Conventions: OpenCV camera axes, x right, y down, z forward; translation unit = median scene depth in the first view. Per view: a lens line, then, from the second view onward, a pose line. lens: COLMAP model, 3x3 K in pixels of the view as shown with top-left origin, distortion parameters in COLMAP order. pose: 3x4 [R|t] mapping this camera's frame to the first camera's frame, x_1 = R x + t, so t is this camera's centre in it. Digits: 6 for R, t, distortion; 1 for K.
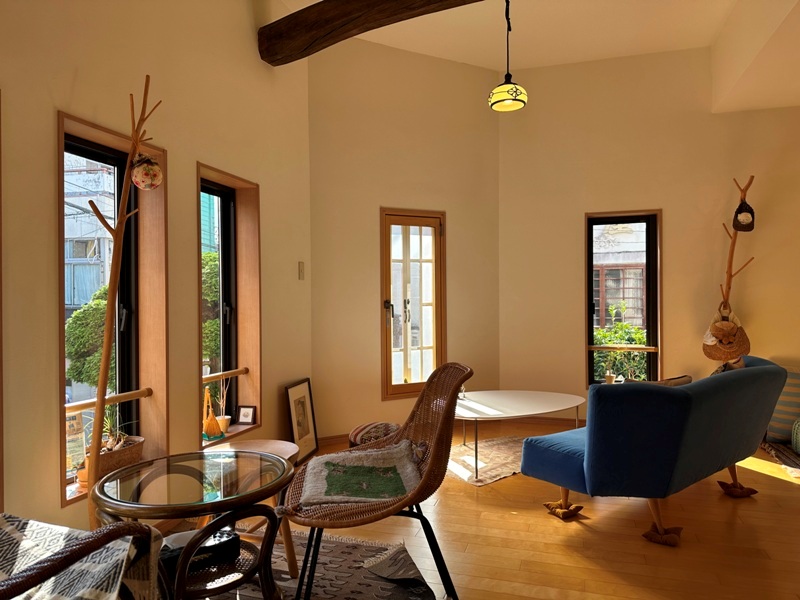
lens RADIAL K [[554.1, 0, 395.2], [0, 554.1, 302.2], [0, 0, 1]] dist [0.047333, -0.050457]
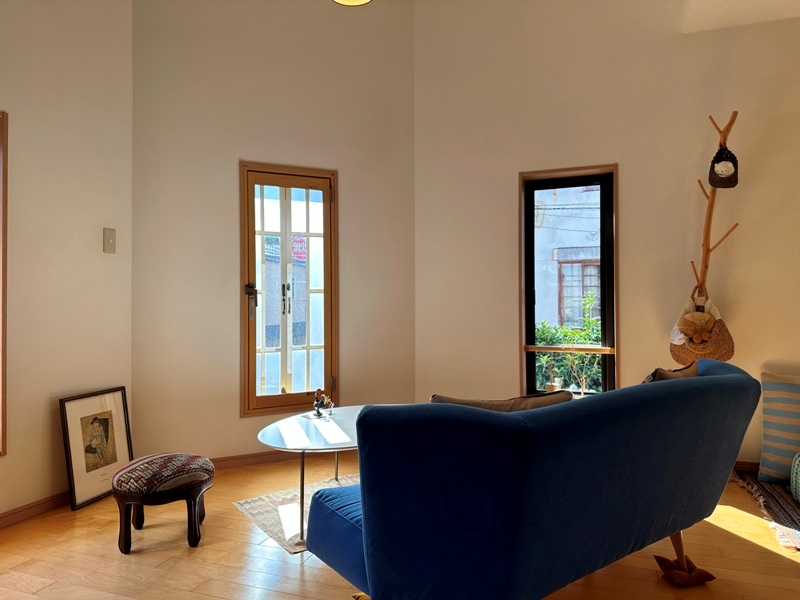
lens RADIAL K [[554.1, 0, 402.8], [0, 554.1, 297.7], [0, 0, 1]] dist [0.047333, -0.050457]
pose [[0.999257, 0.003174, -0.038418, 0.229556], [-0.003807, 0.999858, -0.016423, 0.028128], [0.038361, 0.016558, 0.999127, 0.256232]]
